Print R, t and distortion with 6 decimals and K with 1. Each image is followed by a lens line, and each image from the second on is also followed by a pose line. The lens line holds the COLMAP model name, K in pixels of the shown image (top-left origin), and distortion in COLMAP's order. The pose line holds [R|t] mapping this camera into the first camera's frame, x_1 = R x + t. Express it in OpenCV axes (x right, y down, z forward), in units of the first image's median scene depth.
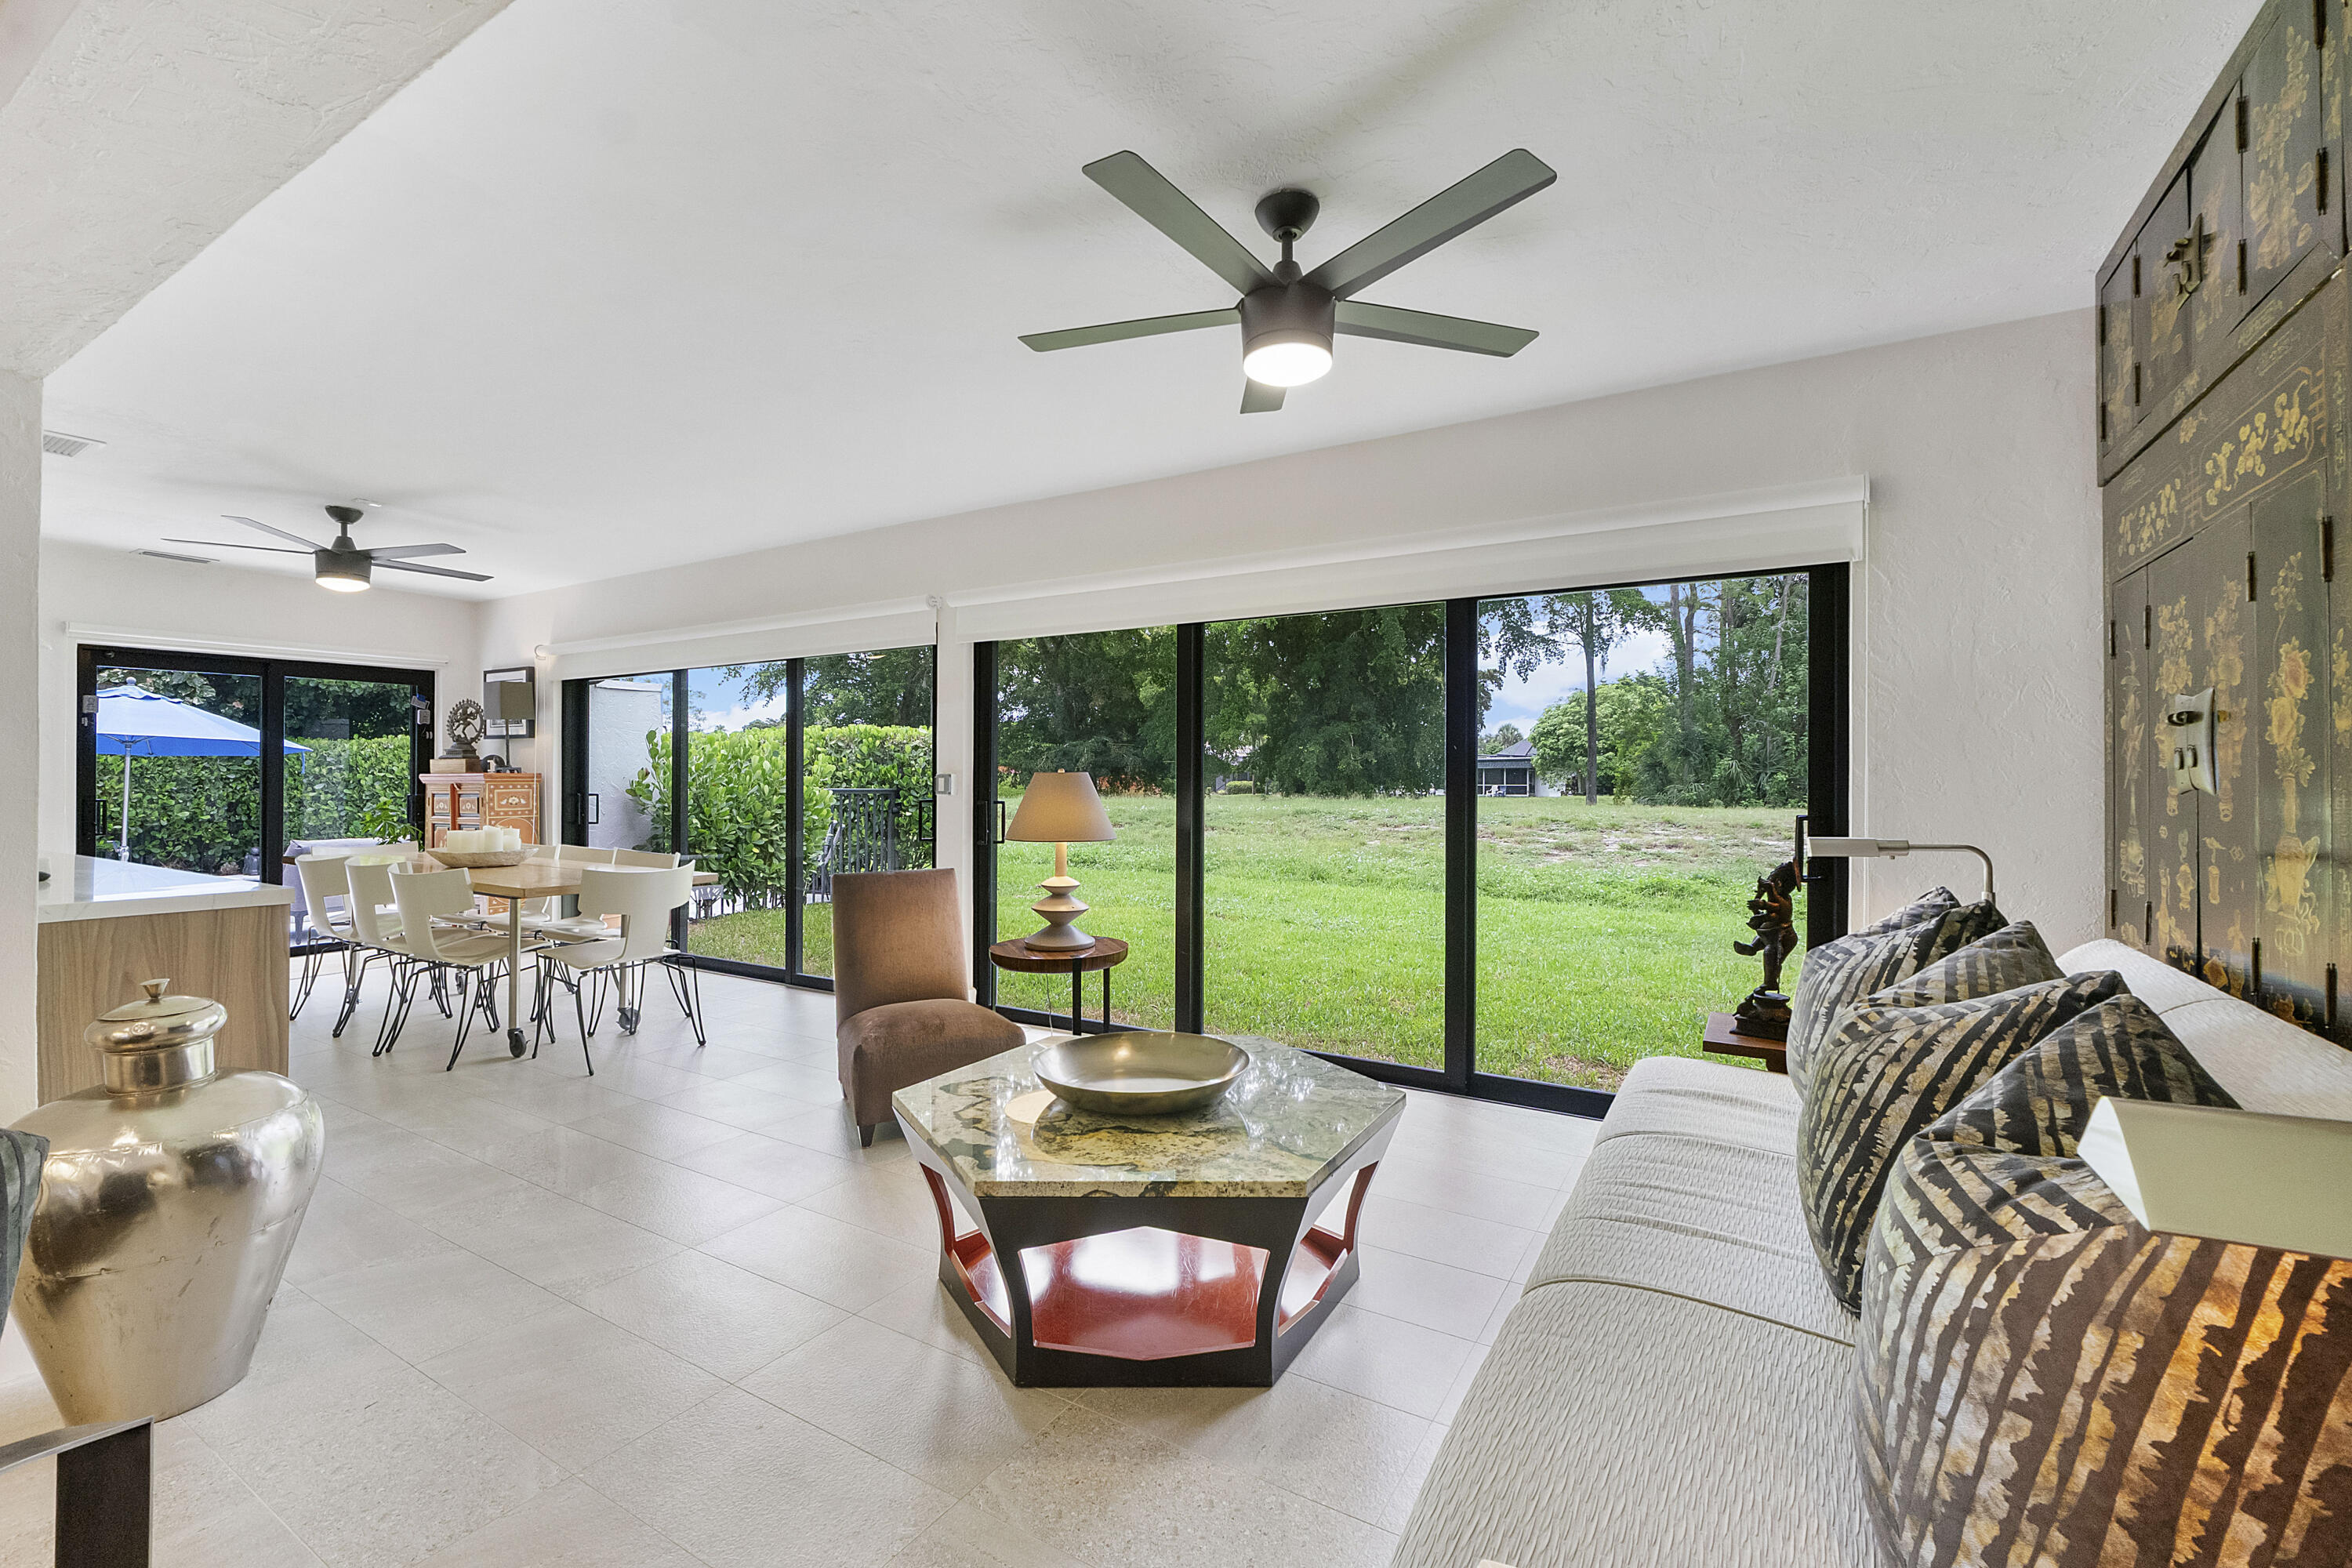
lens RADIAL K [[1010.6, 0, 1180.8], [0, 1010.6, 783.5], [0, 0, 1]] dist [0.000926, -0.000013]
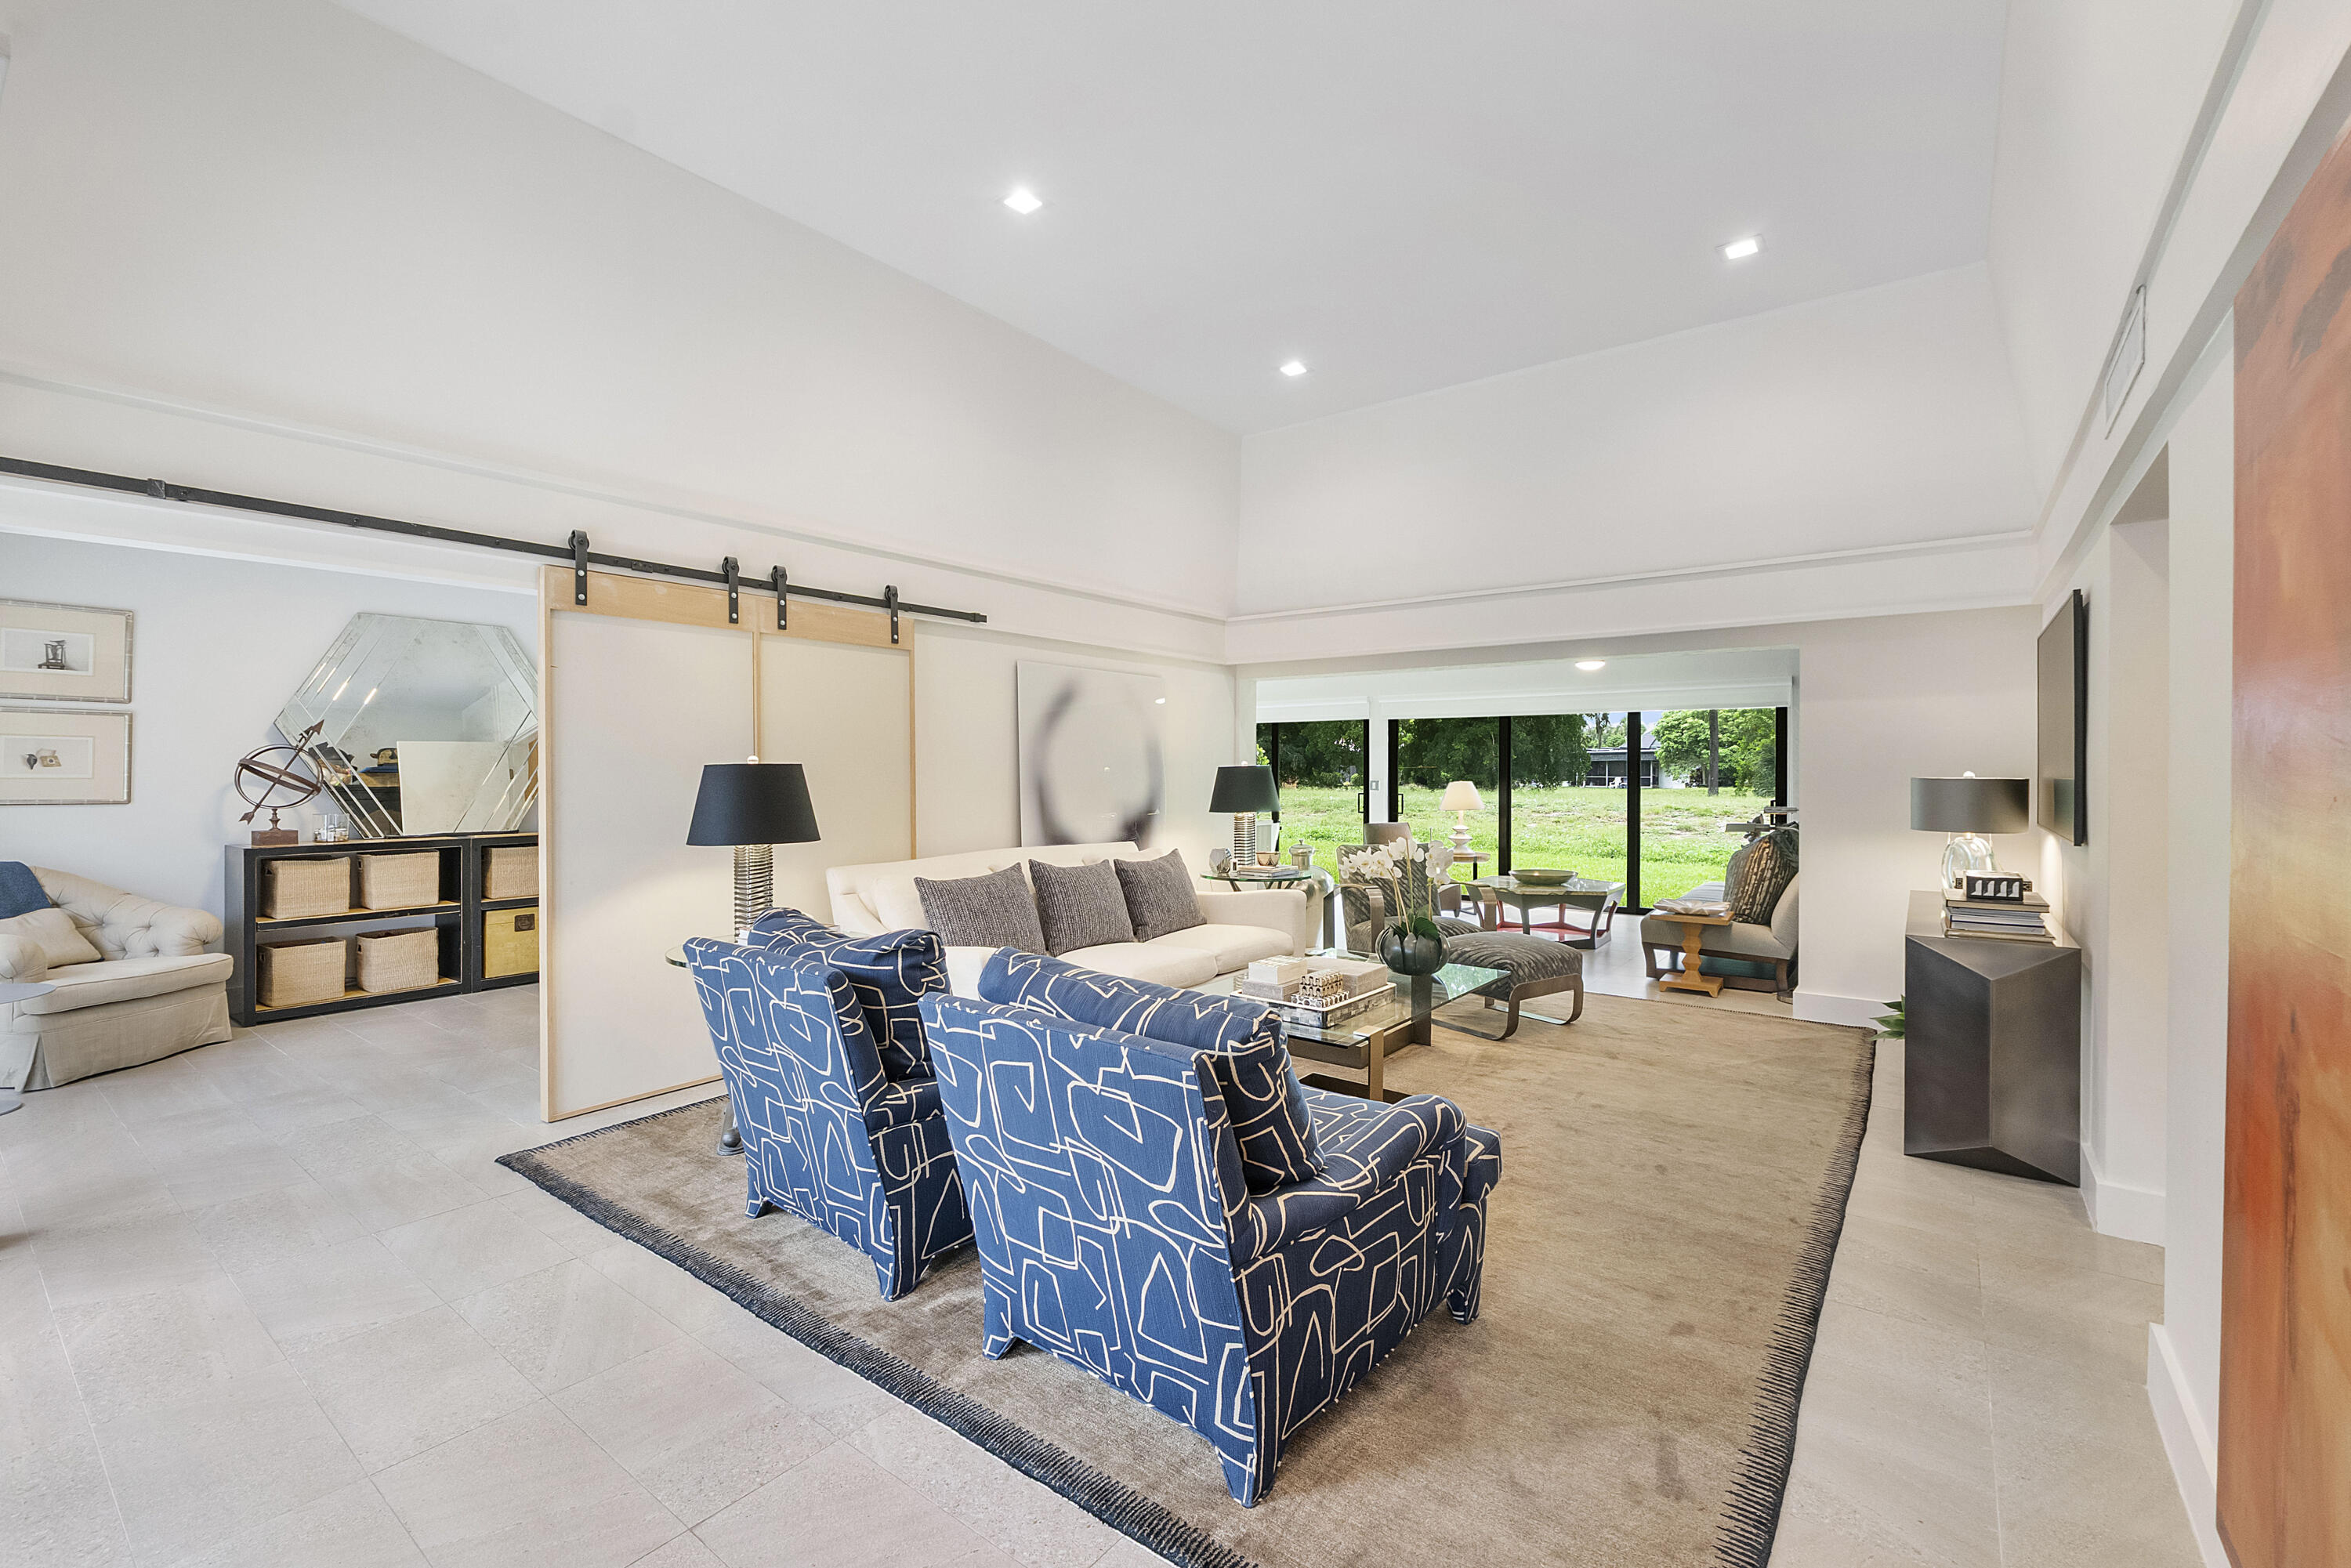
lens RADIAL K [[1010.1, 0, 1165.8], [0, 1010.1, 776.4], [0, 0, 1]] dist [0.000926, -0.000013]
pose [[0.993290, -0.003547, -0.115598, -0.131213], [0.003703, 0.999993, 0.001130, -0.007658], [0.115594, -0.001551, 0.993295, -0.362240]]
